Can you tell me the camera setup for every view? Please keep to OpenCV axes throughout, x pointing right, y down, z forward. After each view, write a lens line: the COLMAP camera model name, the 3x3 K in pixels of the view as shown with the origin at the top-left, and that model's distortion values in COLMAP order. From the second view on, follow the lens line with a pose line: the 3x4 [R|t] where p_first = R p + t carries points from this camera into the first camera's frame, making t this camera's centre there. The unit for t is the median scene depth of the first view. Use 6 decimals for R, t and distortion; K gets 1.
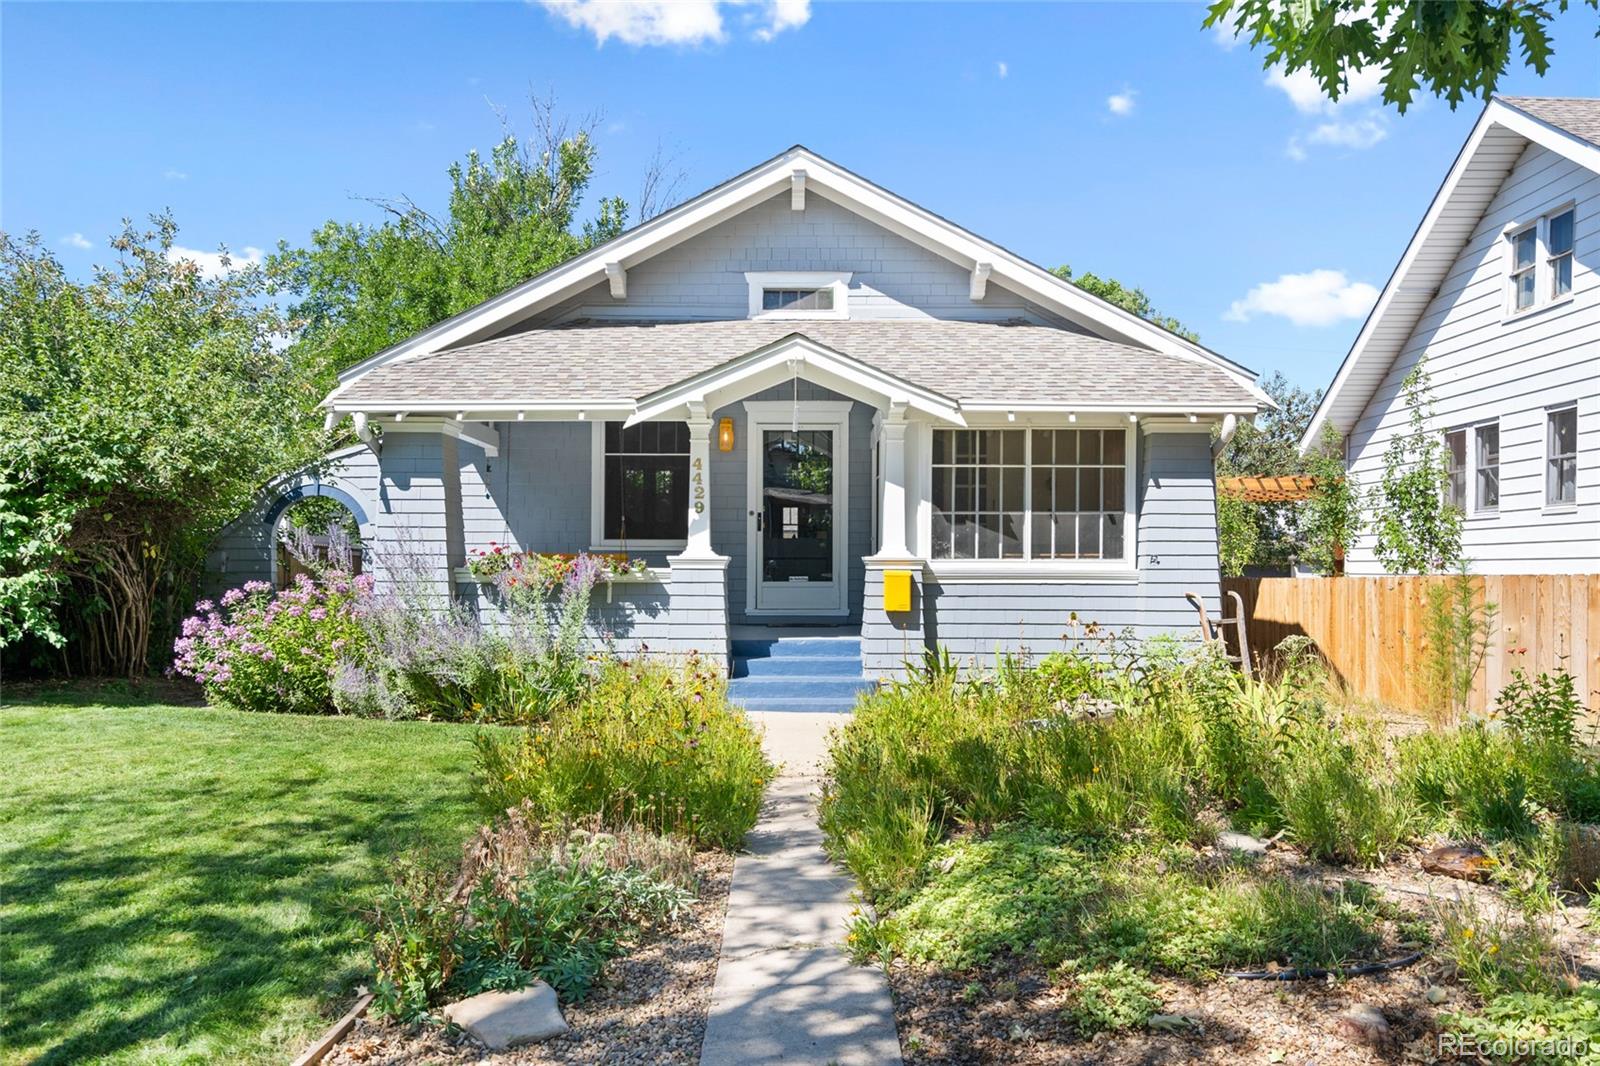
lens RADIAL K [[1346.0, 0, 799.4], [0, 1346.0, 538.5], [0, 0, 1]] dist [0.000325, -0.002938]
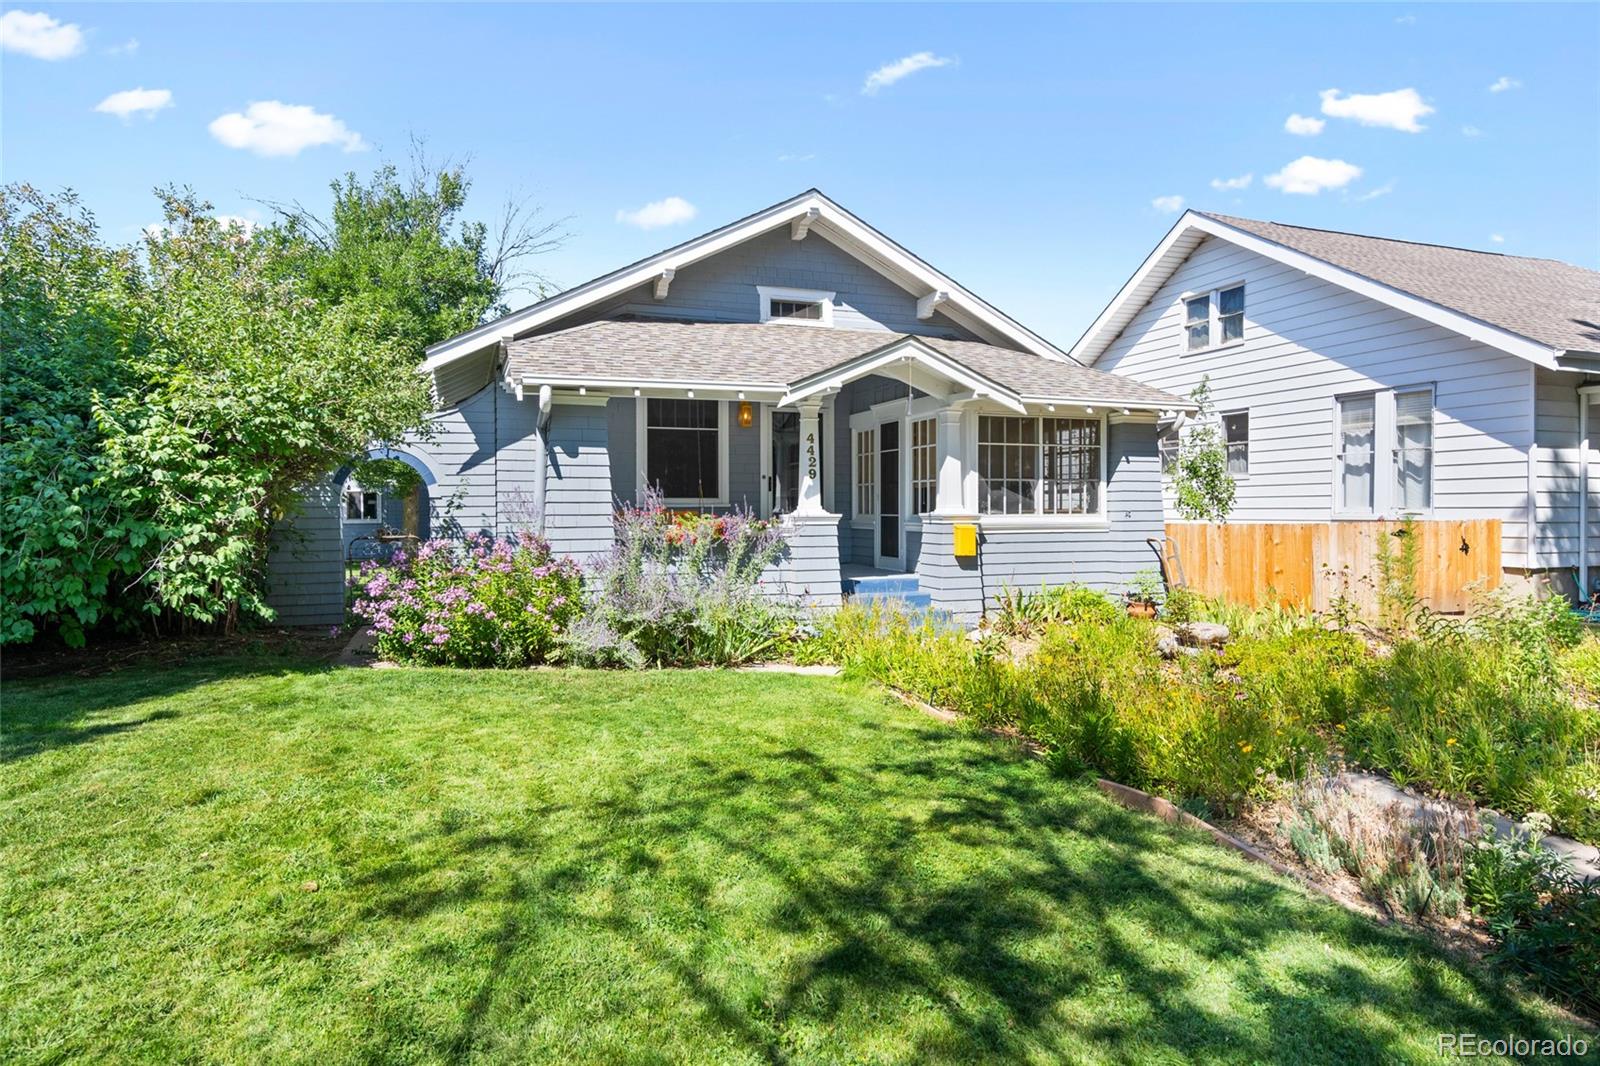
lens RADIAL K [[915.9, 0, 804.1], [0, 915.9, 500.7], [0, 0, 1]] dist [-0.000012, -0.001657]
pose [[0.939765, -0.002981, 0.341809, -0.362382], [-0.002035, 0.999895, 0.014314, -0.010992], [-0.341816, -0.014147, 0.939660, 0.219234]]
